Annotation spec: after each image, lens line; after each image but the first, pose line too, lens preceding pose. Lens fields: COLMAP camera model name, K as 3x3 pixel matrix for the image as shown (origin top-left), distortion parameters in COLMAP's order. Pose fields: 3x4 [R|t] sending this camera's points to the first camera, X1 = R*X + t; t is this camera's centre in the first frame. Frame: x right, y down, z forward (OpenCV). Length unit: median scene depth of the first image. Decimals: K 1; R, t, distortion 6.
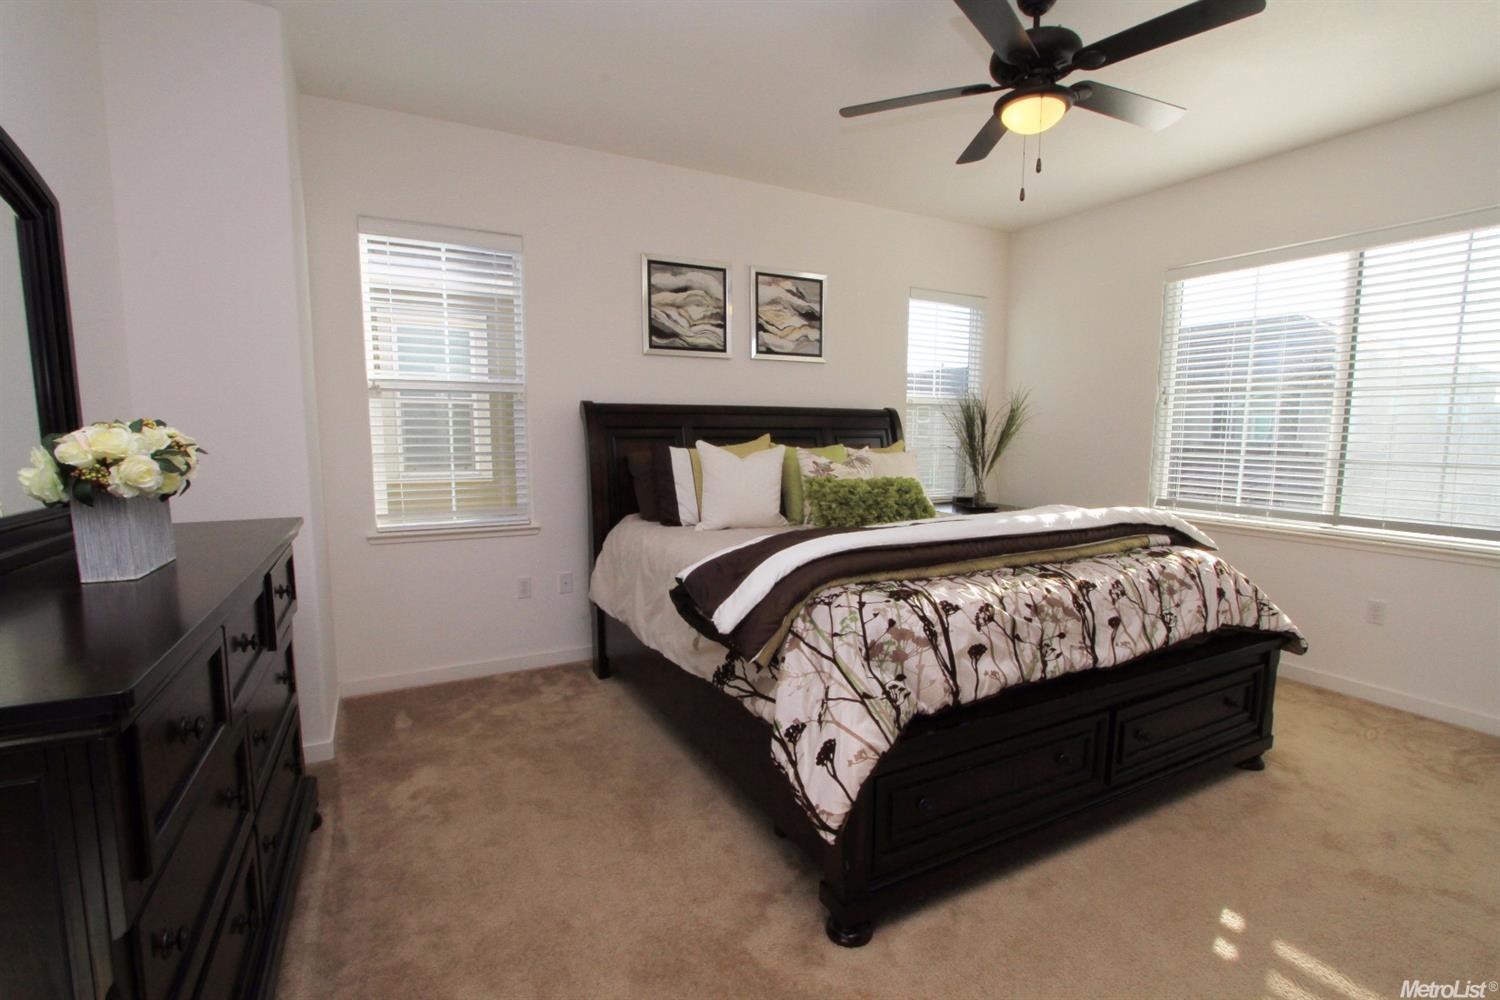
lens RADIAL K [[686.8, 0, 761.9], [0, 686.8, 521.4], [0, 0, 1]] dist [-0.035370, 0.000471]
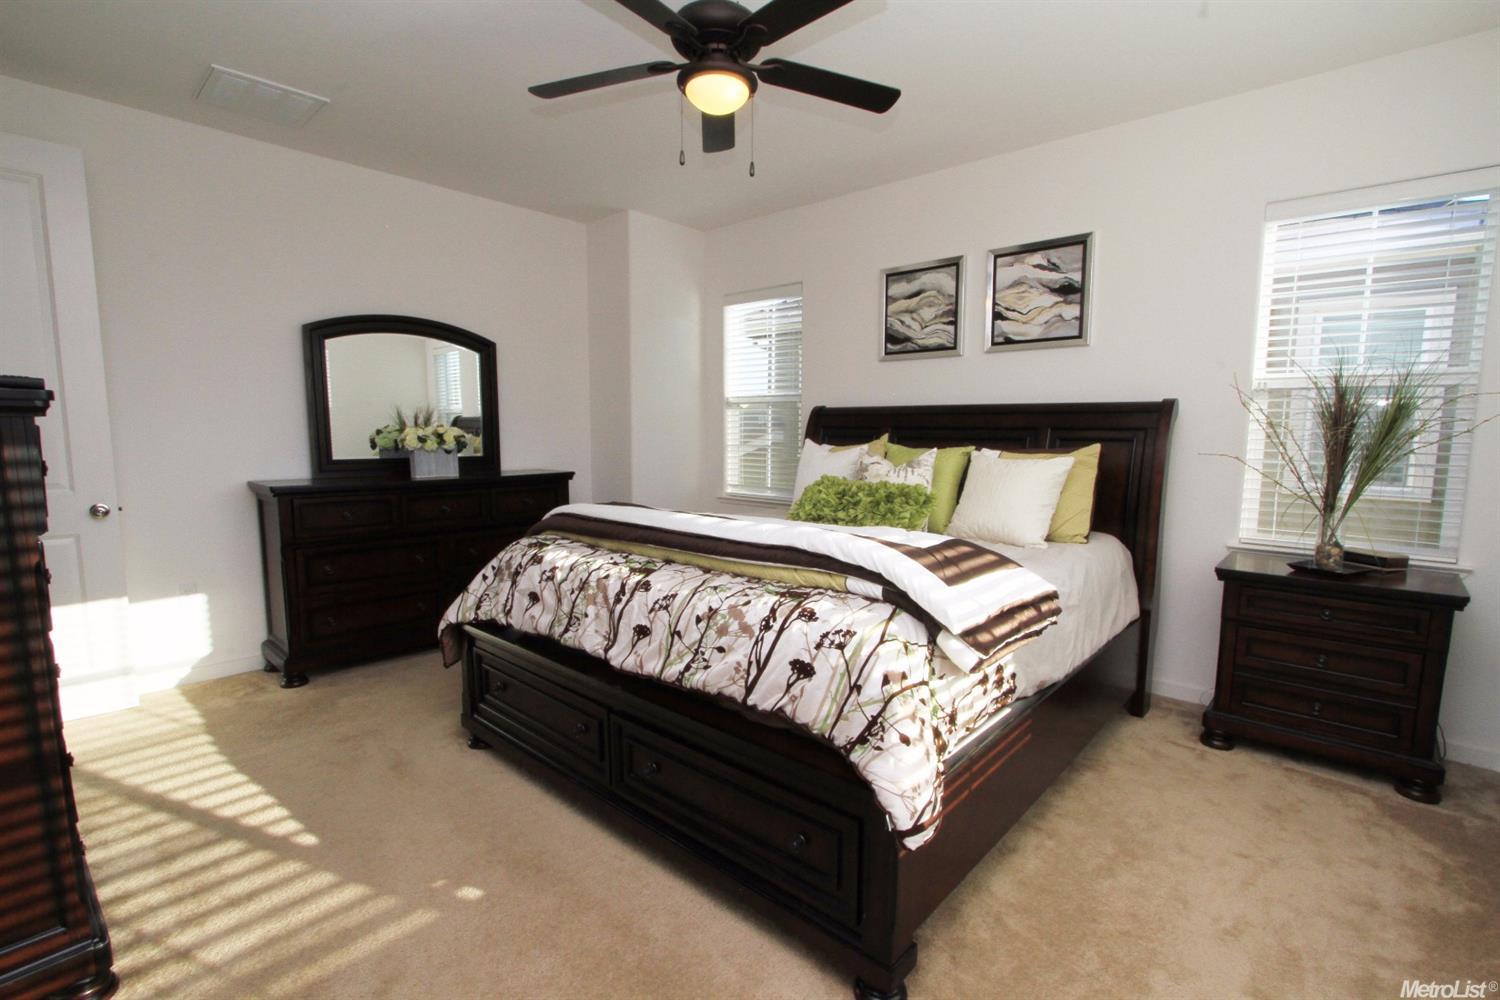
lens RADIAL K [[698.9, 0, 767.4], [0, 698.9, 517.8], [0, 0, 1]] dist [-0.017478, 0.001644]
pose [[0.339055, 0.116369, -0.933542, 0.821398], [-0.128507, 0.988748, 0.076578, -0.057505], [0.931948, 0.094002, 0.350194, 0.453260]]
